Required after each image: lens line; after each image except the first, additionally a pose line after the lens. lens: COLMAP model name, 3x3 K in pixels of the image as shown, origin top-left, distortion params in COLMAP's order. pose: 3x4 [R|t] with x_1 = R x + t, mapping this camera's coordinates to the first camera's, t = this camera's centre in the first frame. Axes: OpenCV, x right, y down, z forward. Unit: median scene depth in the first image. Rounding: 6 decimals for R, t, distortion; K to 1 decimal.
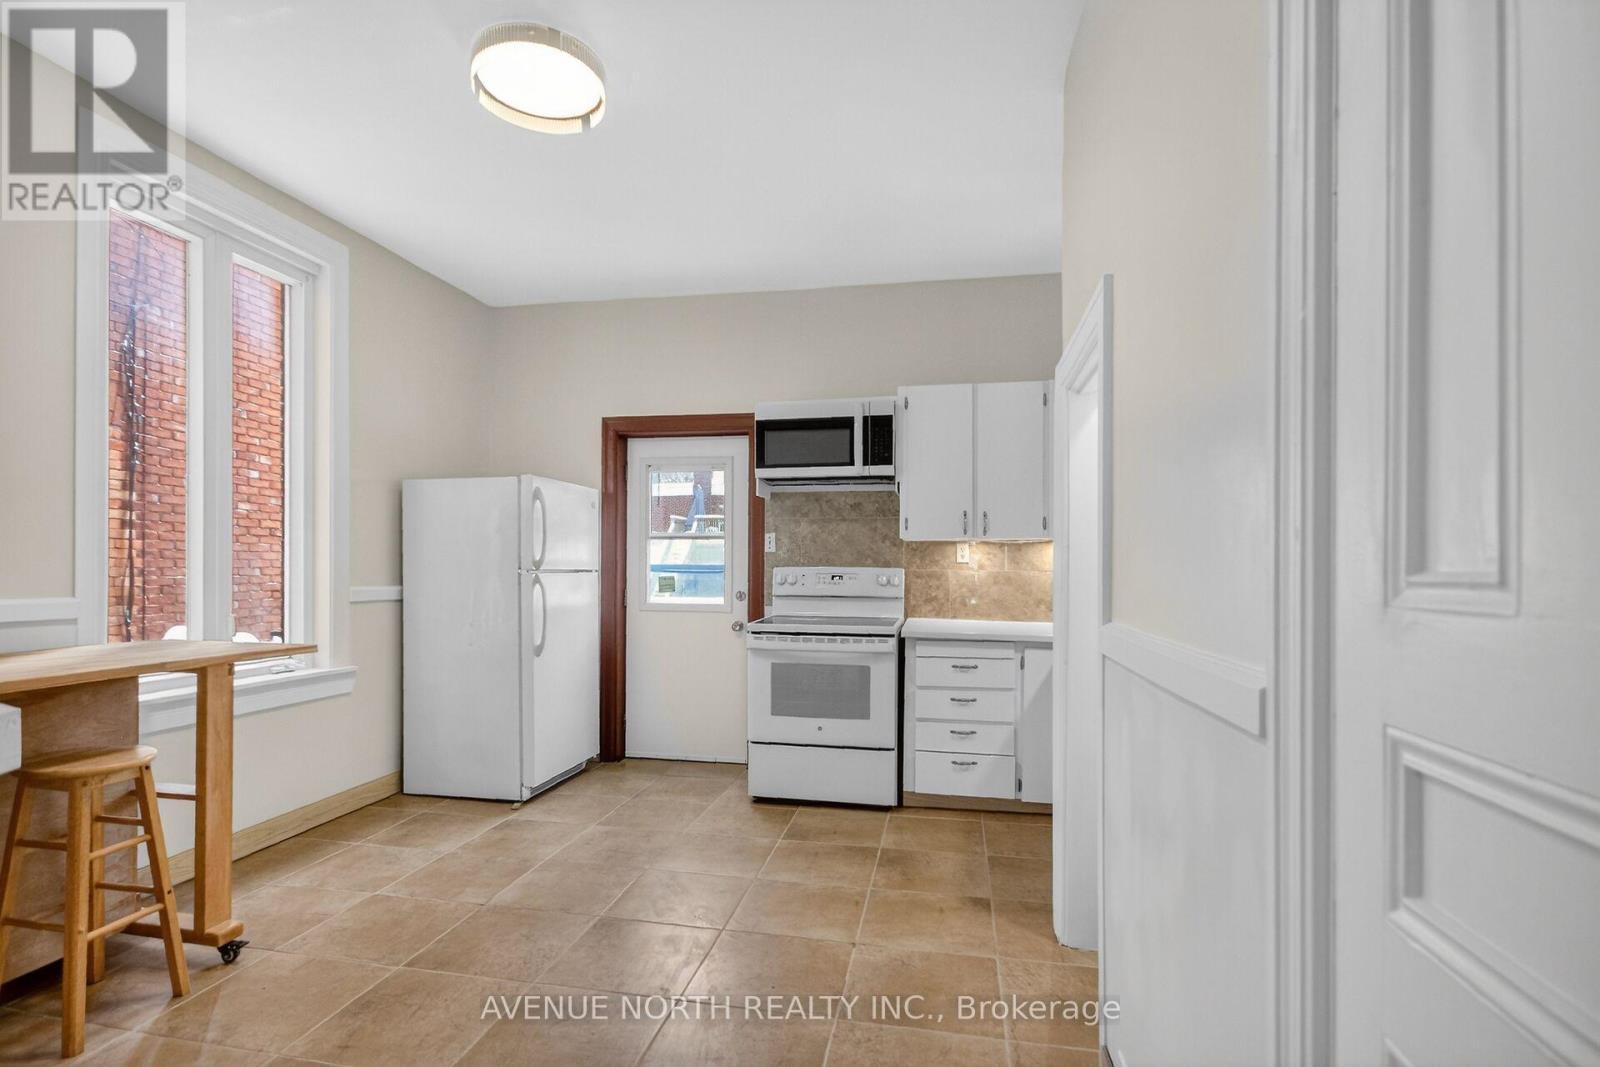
lens RADIAL K [[802.3, 0, 778.4], [0, 802.3, 572.6], [0, 0, 1]] dist [-0.000062, 0.006506]
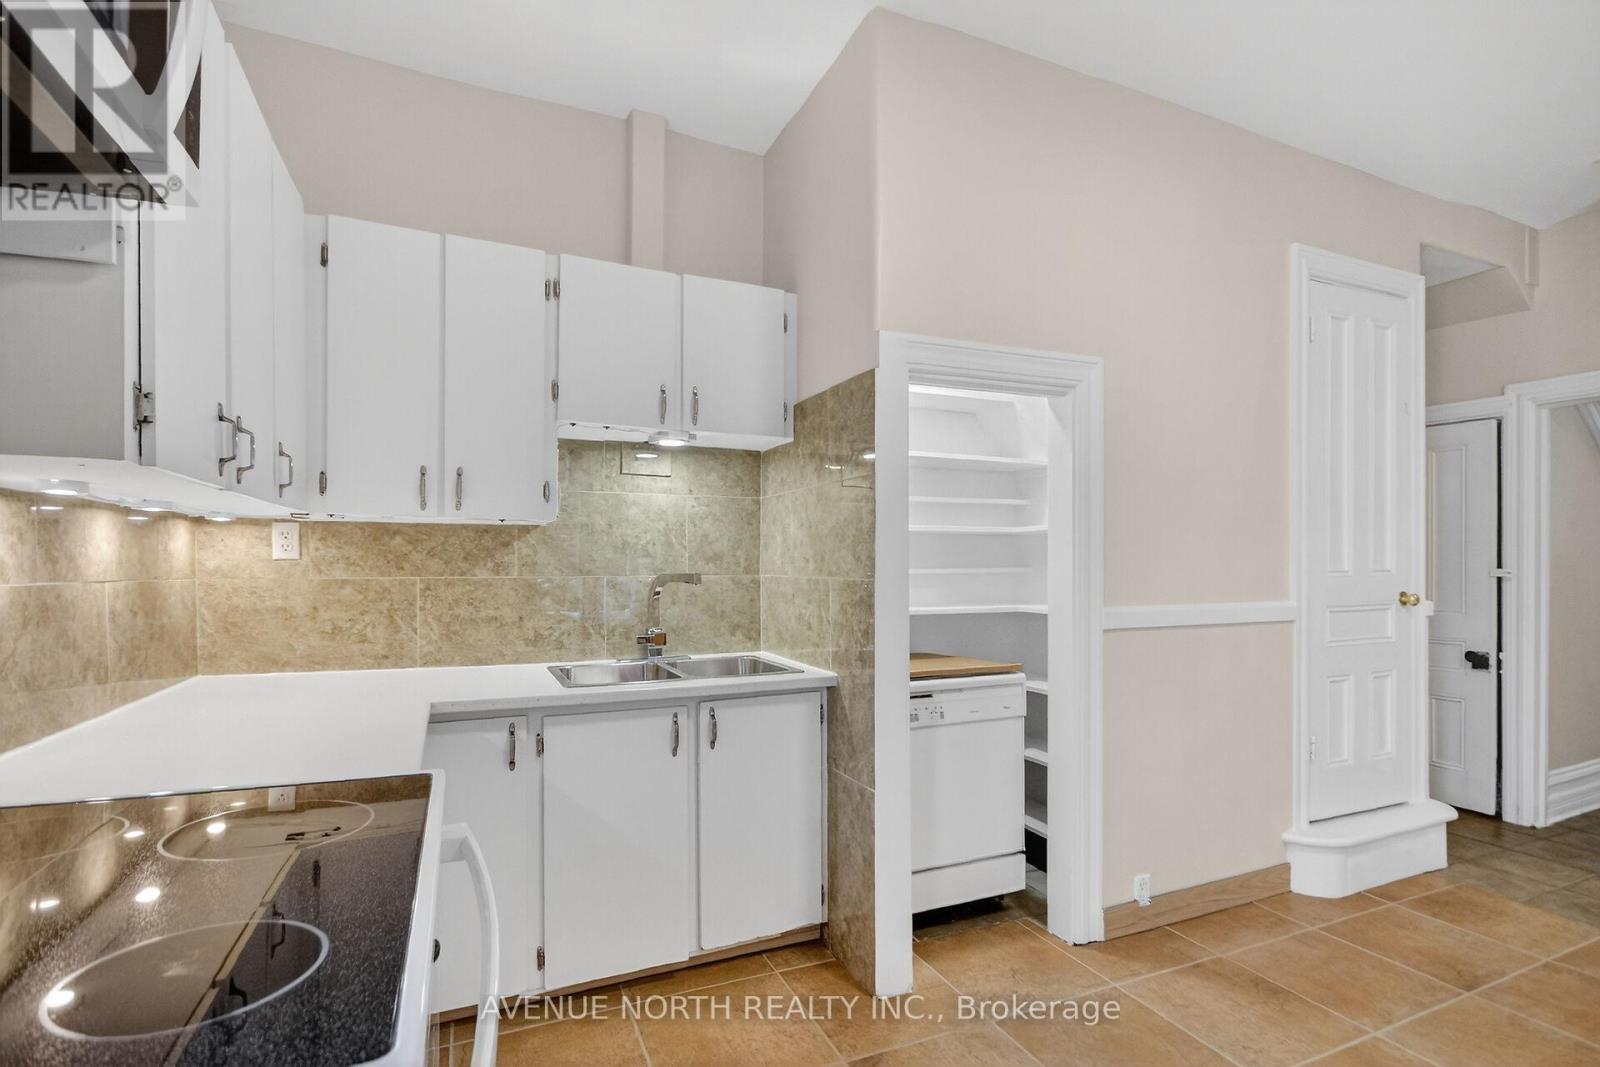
lens RADIAL K [[762.5, 0, 796.0], [0, 762.5, 569.0], [0, 0, 1]] dist [-0.000223, -0.008874]
pose [[-0.585463, -0.009843, 0.810639, -0.161626], [0.003819, 0.999882, 0.014899, -0.012929], [-0.810690, 0.011819, -0.585356, 1.007373]]
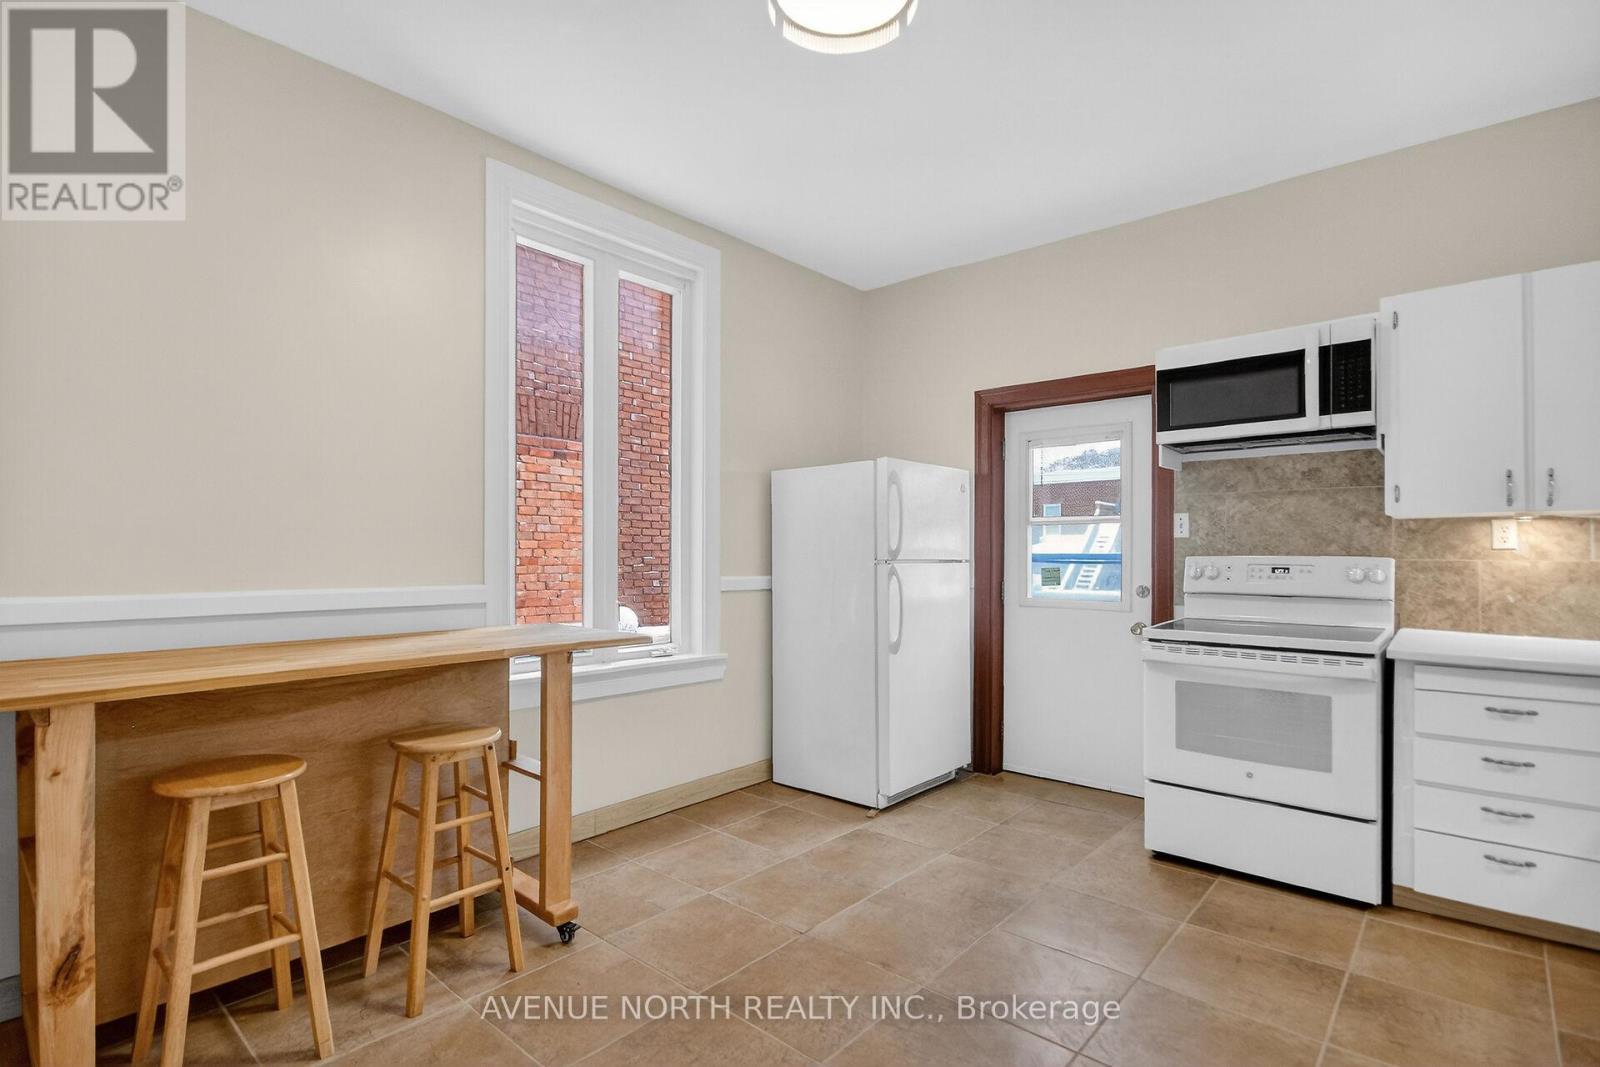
lens RADIAL K [[774.4, 0, 794.1], [0, 774.4, 552.6], [0, 0, 1]] dist [0.015276, -0.008318]
pose [[0.872093, -0.004180, -0.489323, 0.036092], [-0.001149, 0.999943, -0.010591, -0.002187], [0.489339, 0.009798, 0.872039, 0.165183]]
